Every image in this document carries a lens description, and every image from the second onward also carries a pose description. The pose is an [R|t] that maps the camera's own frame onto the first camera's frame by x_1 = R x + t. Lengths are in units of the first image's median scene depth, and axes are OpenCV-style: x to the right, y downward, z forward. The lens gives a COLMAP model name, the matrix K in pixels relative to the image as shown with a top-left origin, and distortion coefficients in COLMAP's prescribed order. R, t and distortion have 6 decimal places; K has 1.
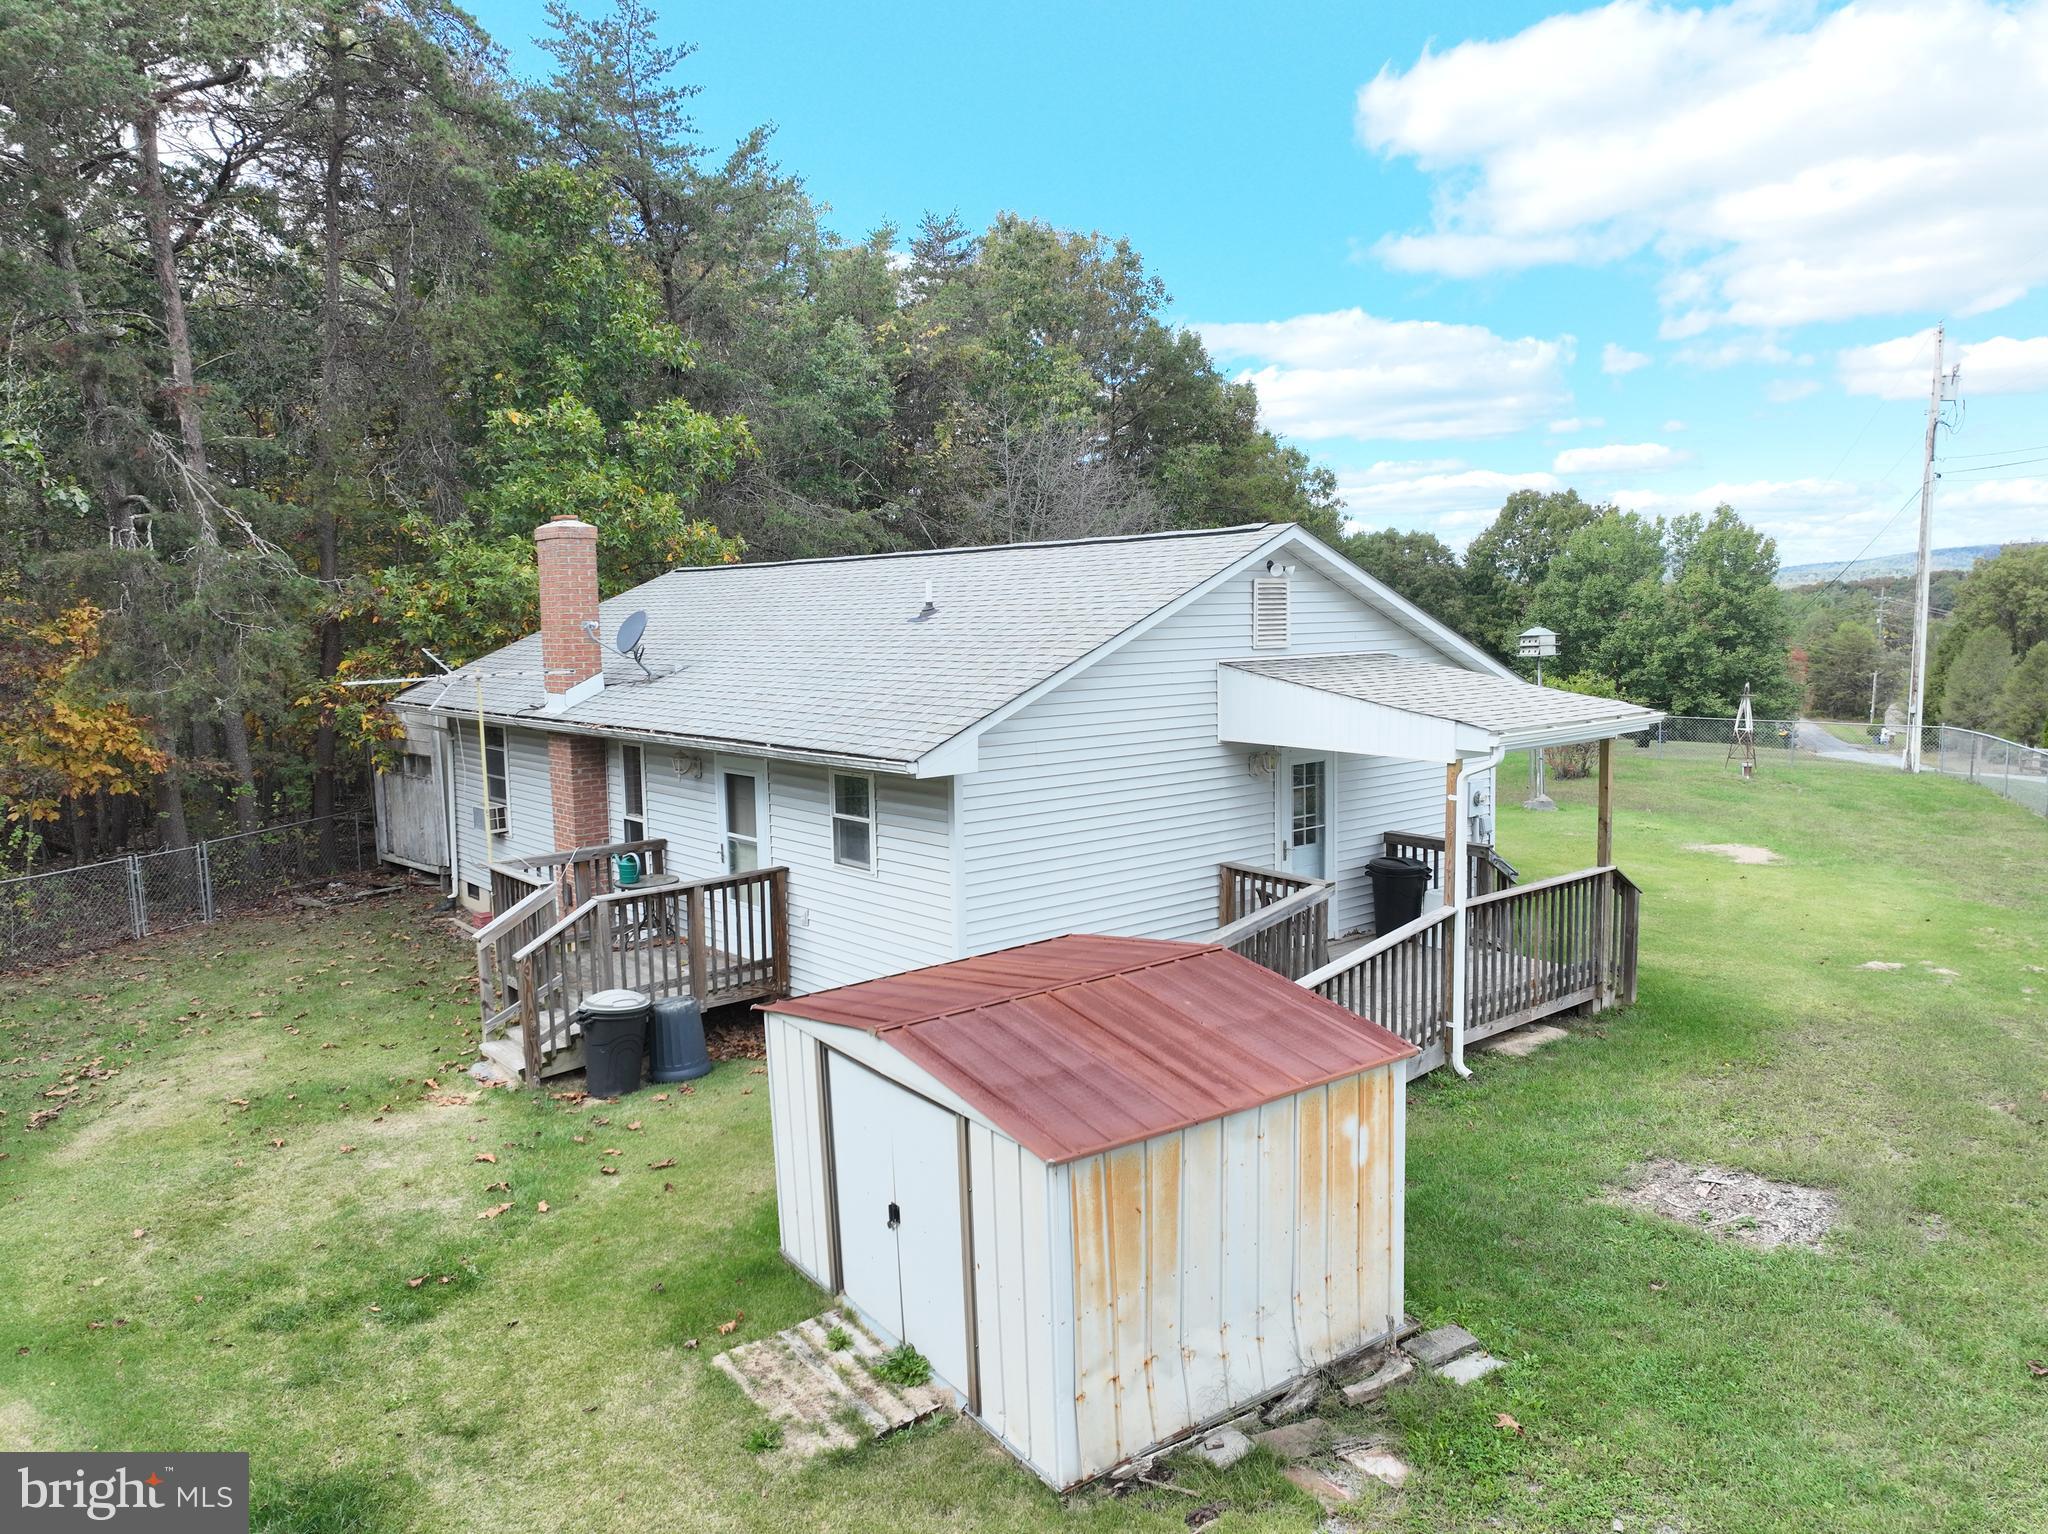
lens RADIAL K [[1439.0, 0, 1028.8], [0, 1439.0, 763.6], [0, 0, 1]] dist [-0.002299, 0.012530]
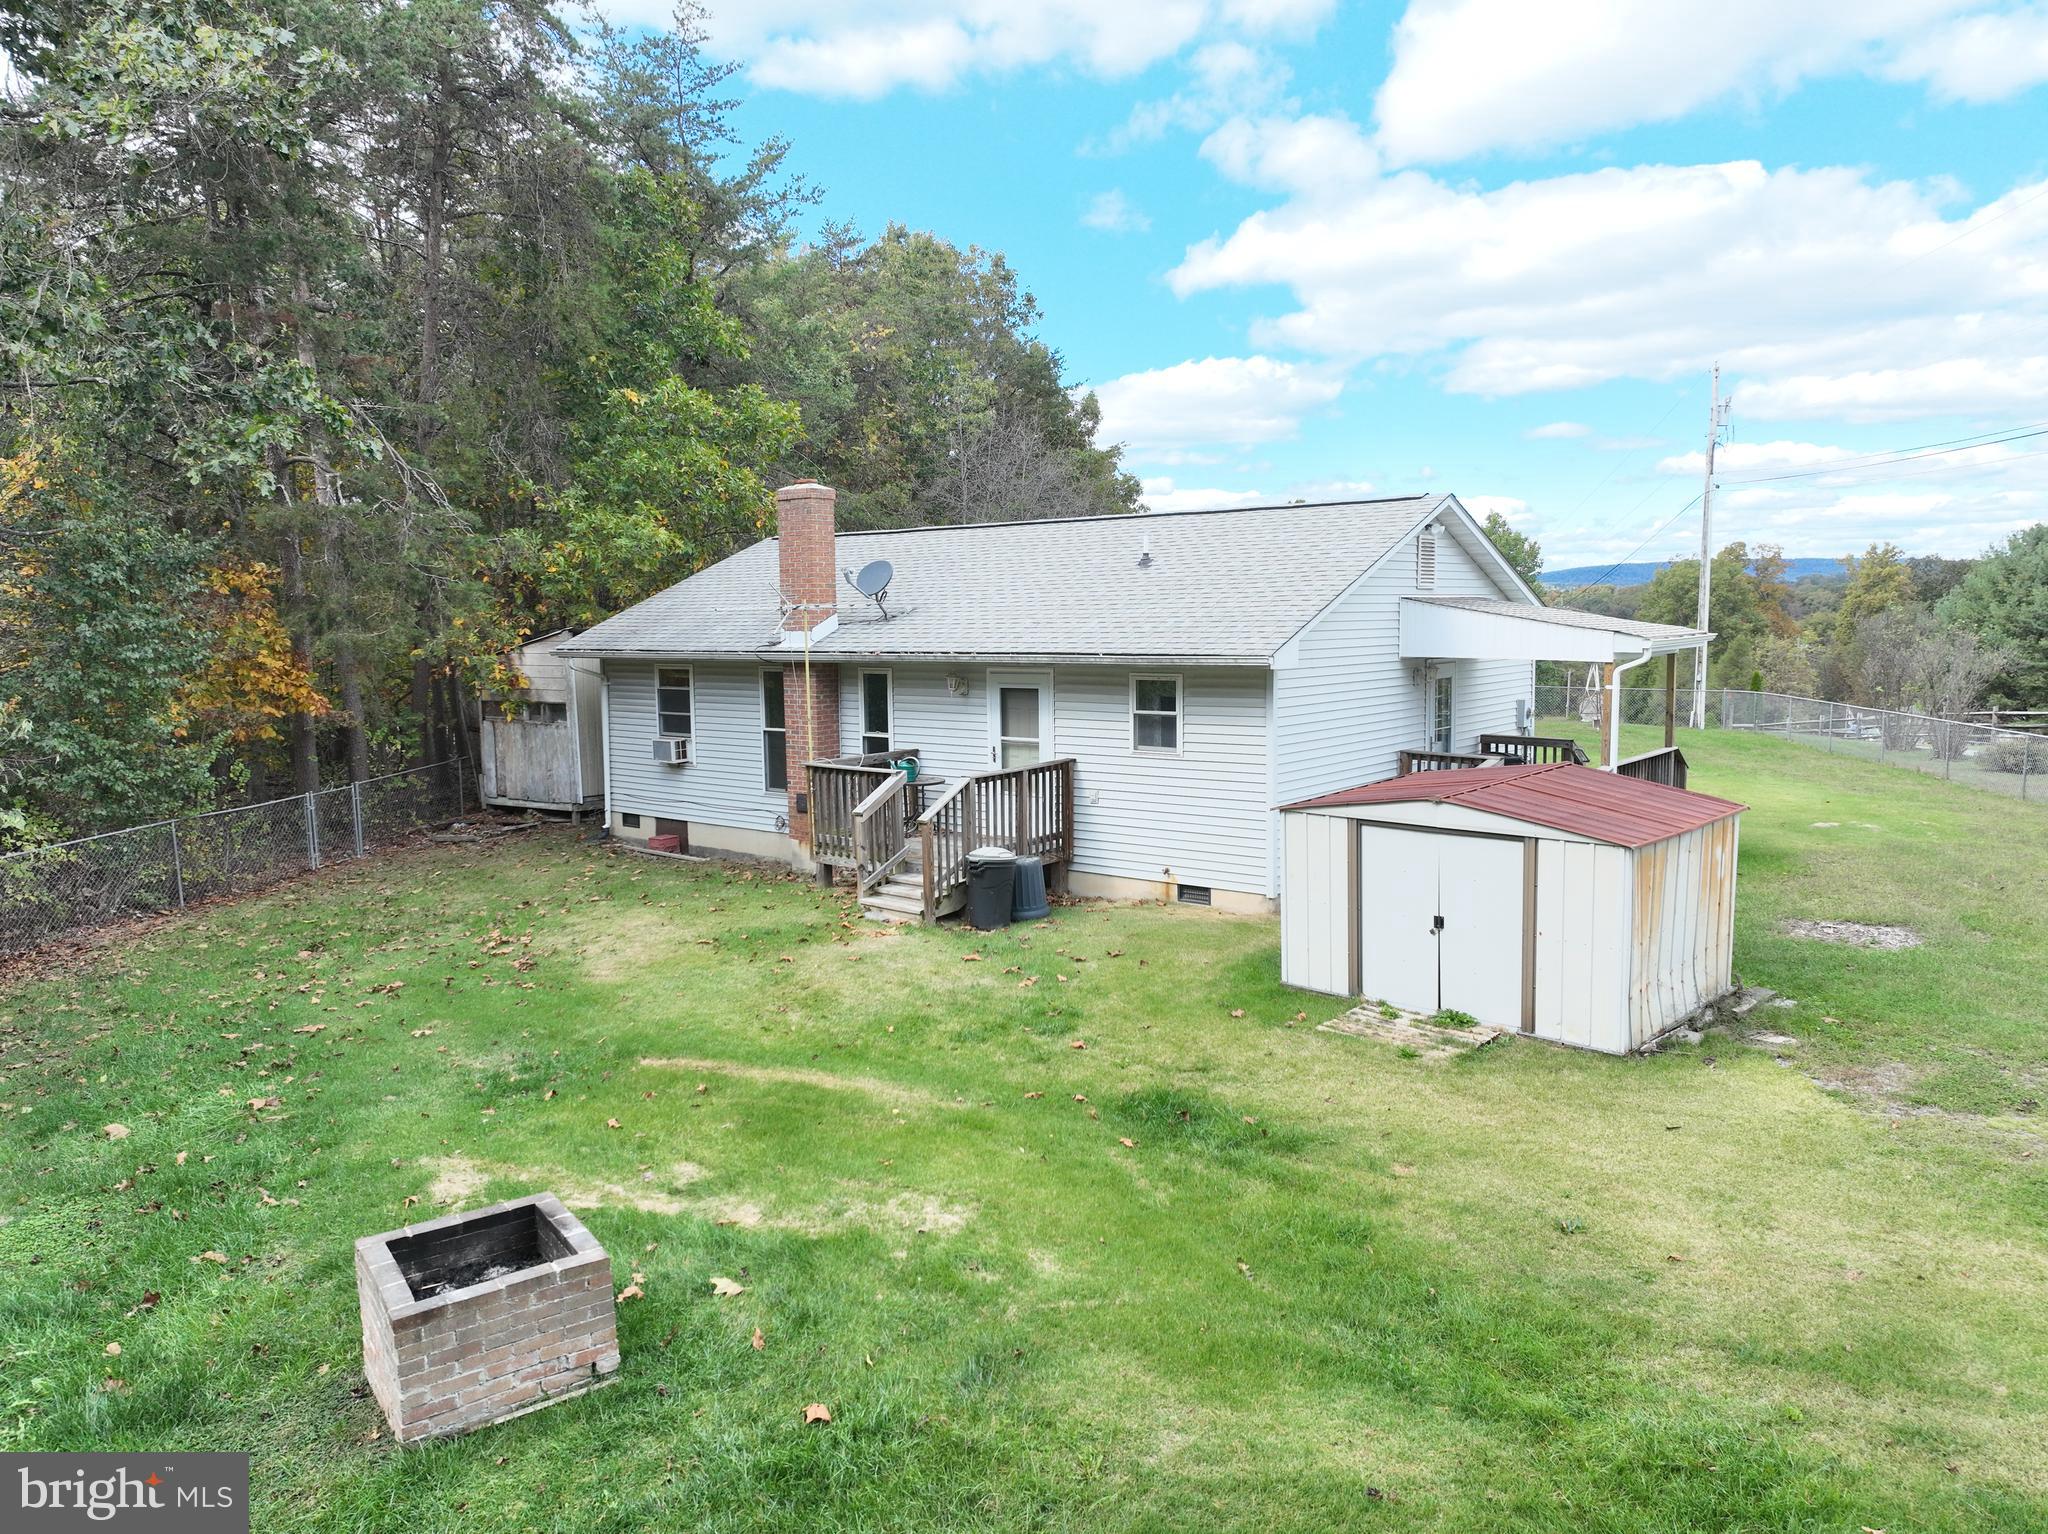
lens RADIAL K [[1437.1, 0, 1027.6], [0, 1437.1, 765.0], [0, 0, 1]] dist [0.003153, 0.000809]
pose [[0.982205, -0.013575, 0.187323, -0.470888], [0.014206, 0.999897, -0.002030, 0.084613], [-0.187276, 0.004655, 0.982296, -0.239830]]
